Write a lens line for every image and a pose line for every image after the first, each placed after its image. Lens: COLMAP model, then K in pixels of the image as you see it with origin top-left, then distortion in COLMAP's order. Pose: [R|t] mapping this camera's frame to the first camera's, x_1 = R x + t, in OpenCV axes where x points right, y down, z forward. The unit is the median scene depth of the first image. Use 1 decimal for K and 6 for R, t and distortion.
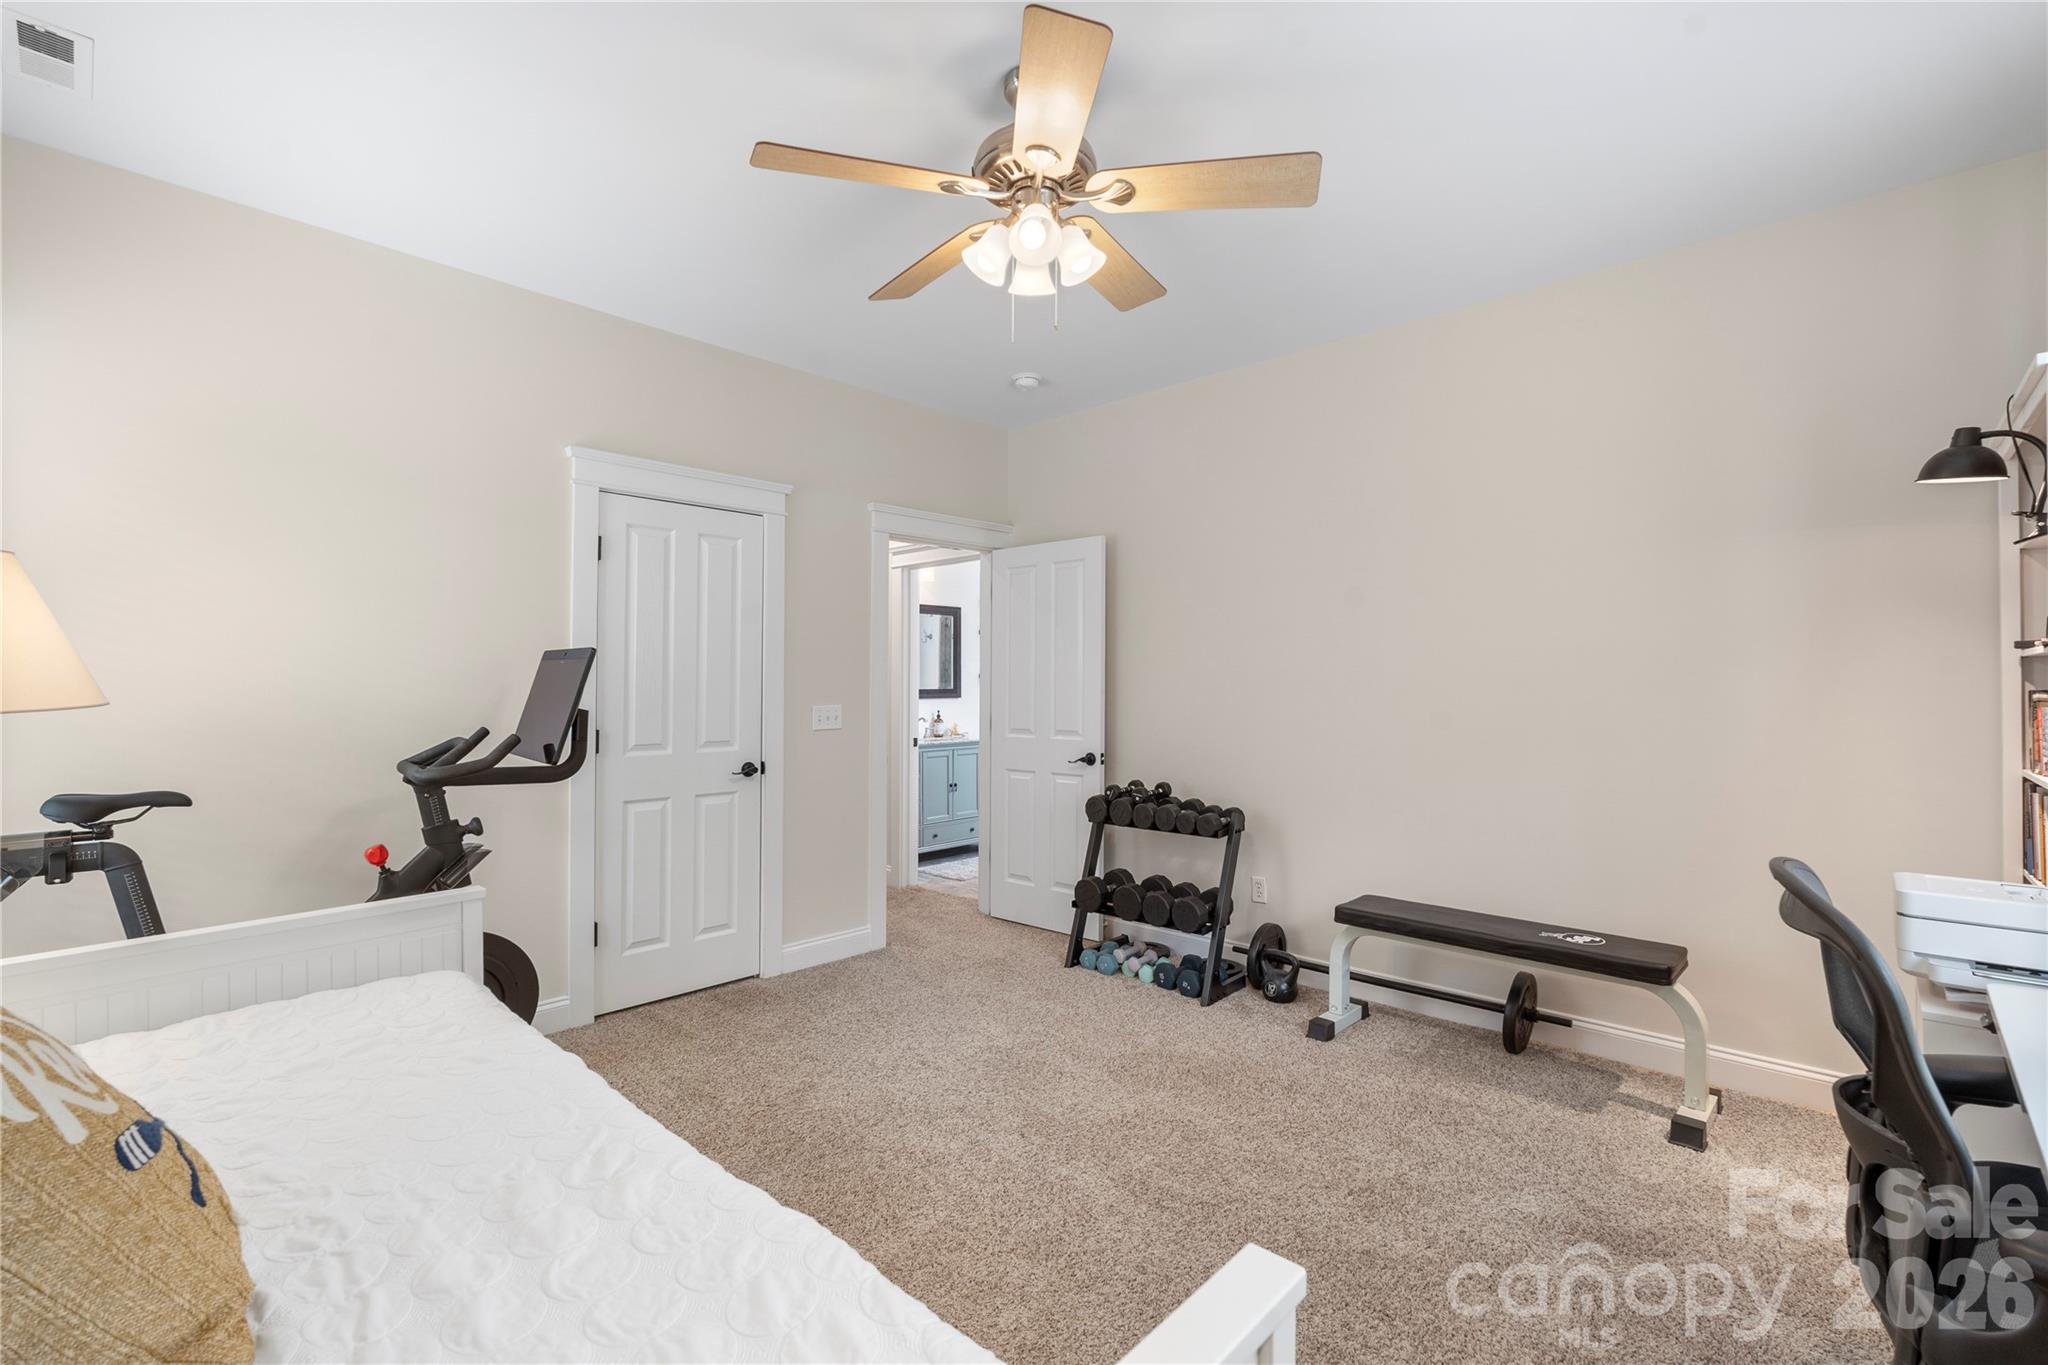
lens RADIAL K [[900.9, 0, 1029.5], [0, 900.9, 687.9], [0, 0, 1]] dist [-0.002183, -0.000085]
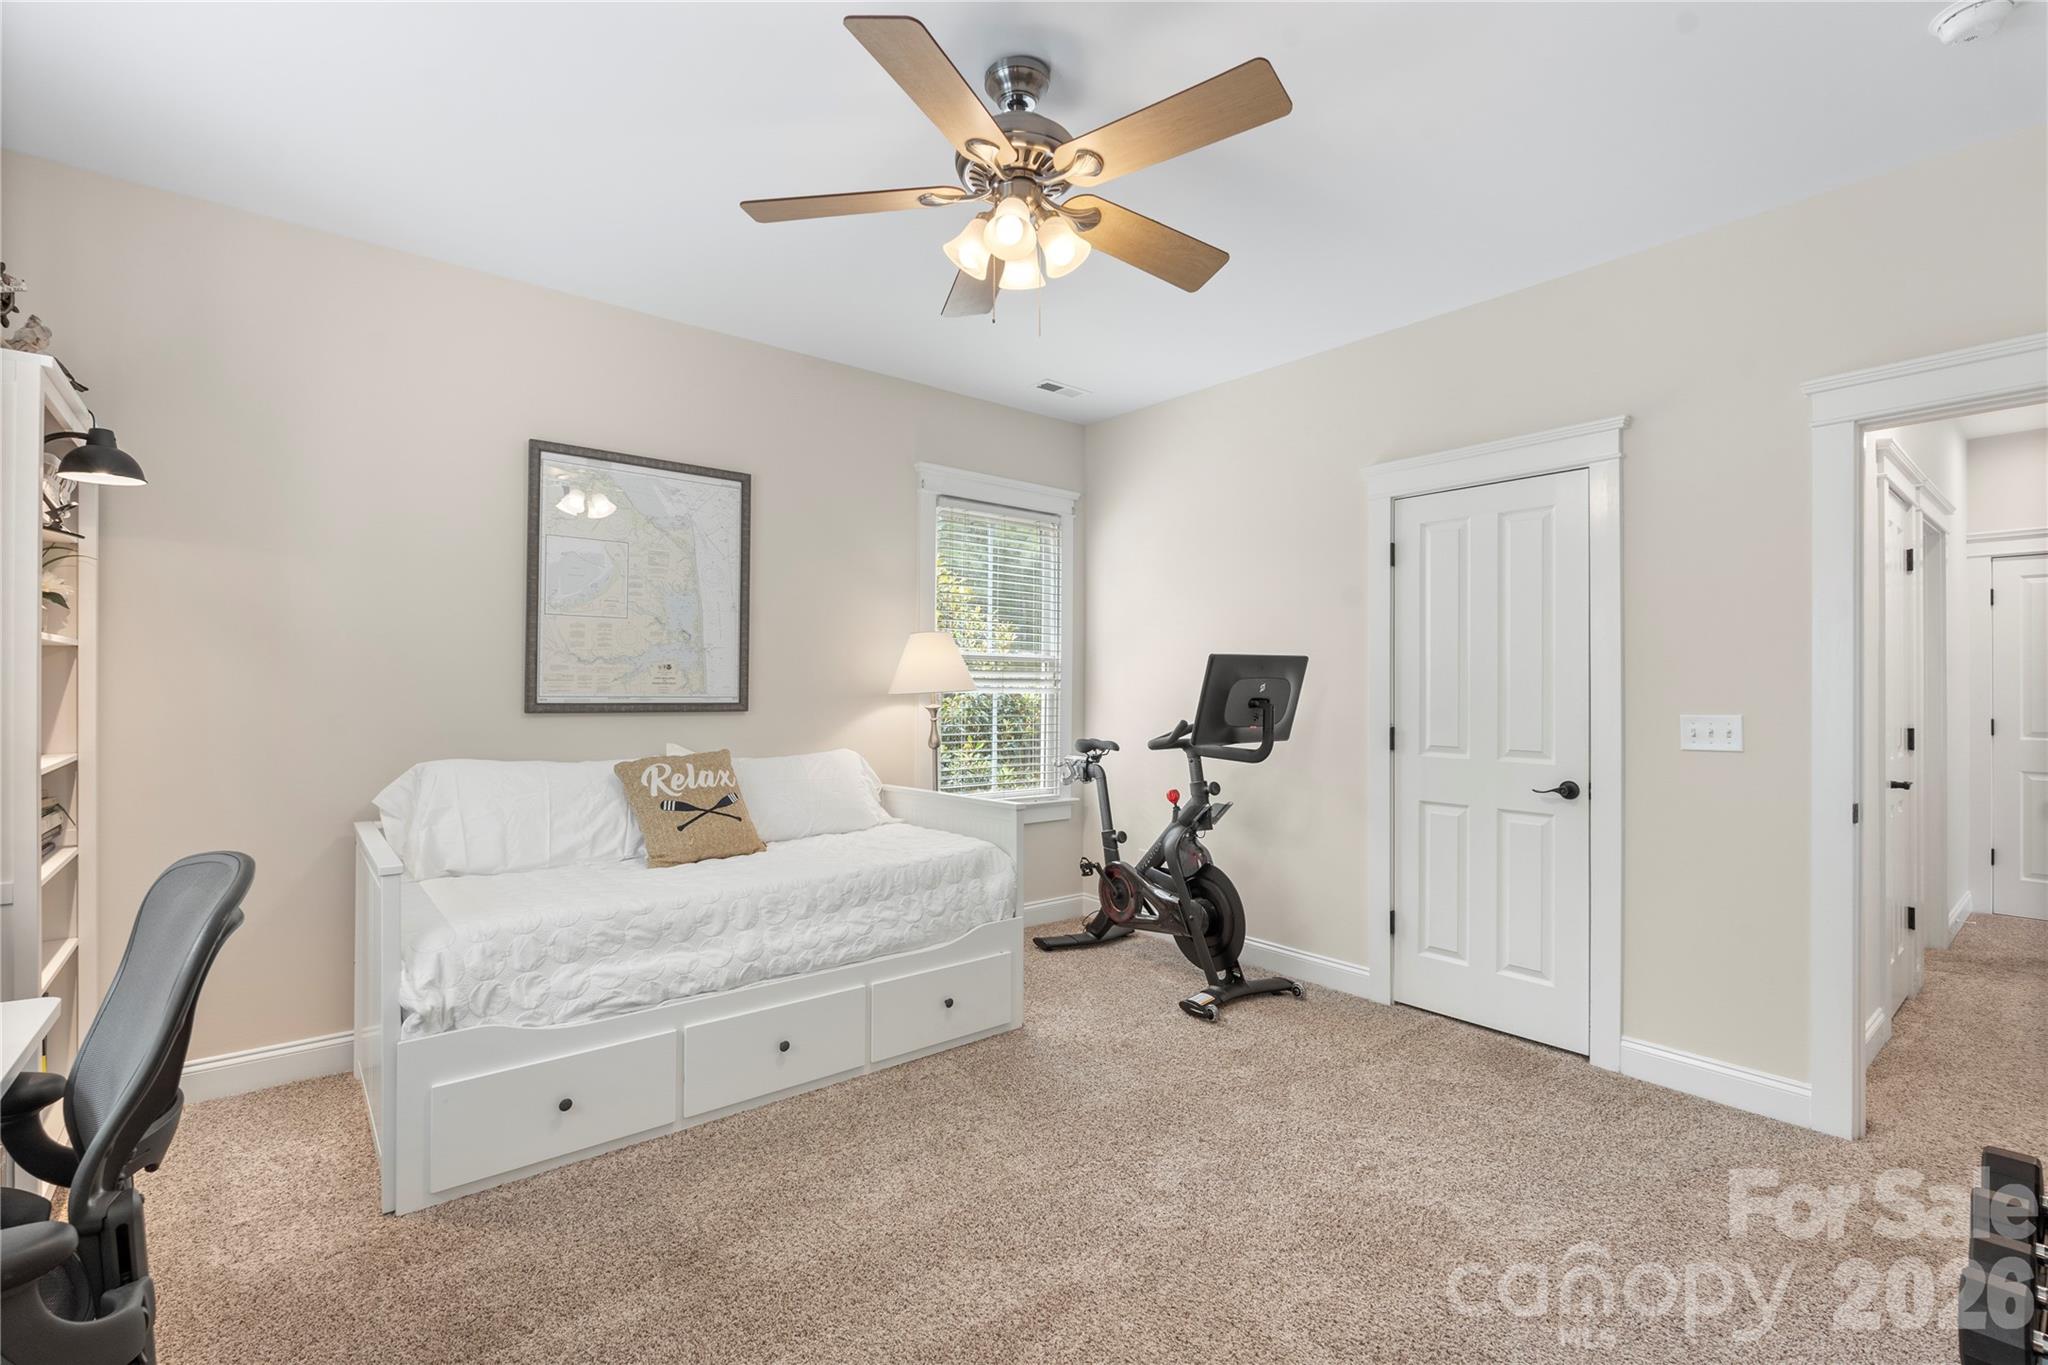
lens RADIAL K [[900.9, 0, 1034.9], [0, 900.9, 678.1], [0, 0, 1]] dist [-0.002183, -0.000085]
pose [[-0.126428, -0.011644, -0.991907, 0.572600], [-0.005035, 0.999926, -0.011096, 0.002363], [0.991963, 0.003592, -0.126477, 0.667407]]
